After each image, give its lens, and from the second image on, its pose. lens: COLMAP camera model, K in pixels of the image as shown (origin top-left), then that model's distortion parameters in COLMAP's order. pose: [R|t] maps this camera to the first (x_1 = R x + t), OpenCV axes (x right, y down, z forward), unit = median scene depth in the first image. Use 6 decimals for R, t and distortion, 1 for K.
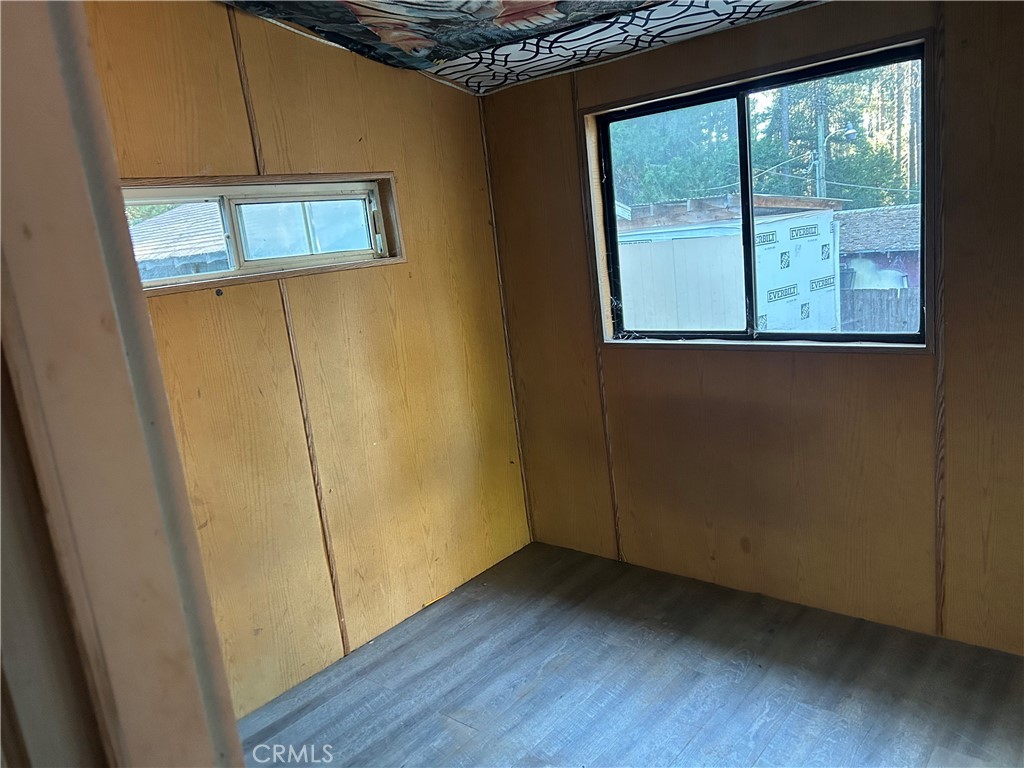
lens RADIAL K [[764.8, 0, 515.1], [0, 764.8, 389.5], [0, 0, 1]] dist [0.051885, -0.058787]
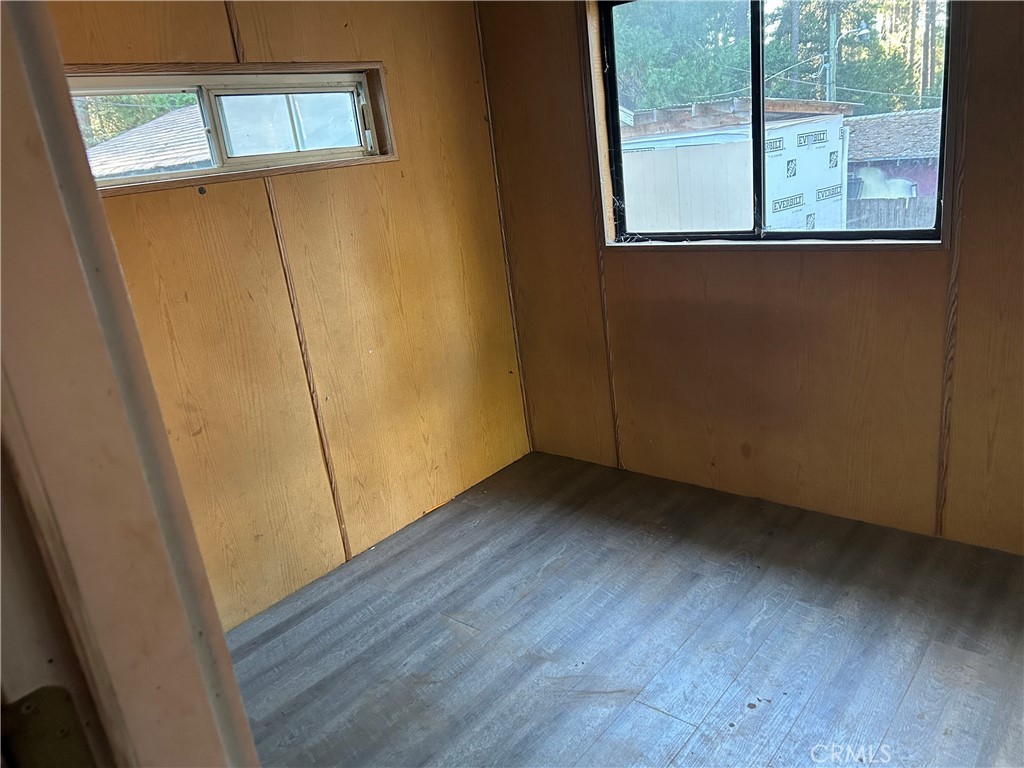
lens RADIAL K [[764.8, 0, 516.1], [0, 764.8, 388.3], [0, 0, 1]] dist [0.051885, -0.058787]
pose [[0.999977, -0.006667, 0.001327, 0.001507], [0.006495, 0.994671, 0.102898, 0.020537], [-0.002006, -0.102887, 0.994691, 0.024092]]
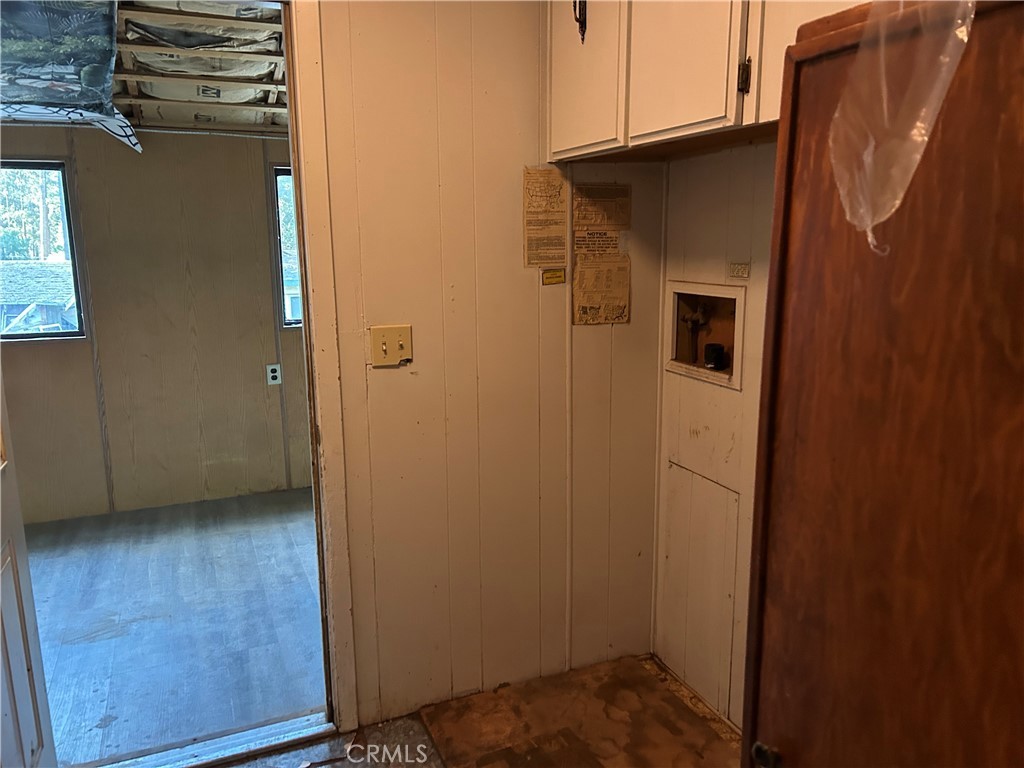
lens RADIAL K [[764.8, 0, 514.4], [0, 764.8, 385.2], [0, 0, 1]] dist [0.051885, -0.058787]
pose [[0.443434, -0.065892, 0.893882, -0.520220], [0.136296, 0.990653, 0.005412, 0.152801], [-0.885884, 0.119433, 0.448270, -0.527479]]
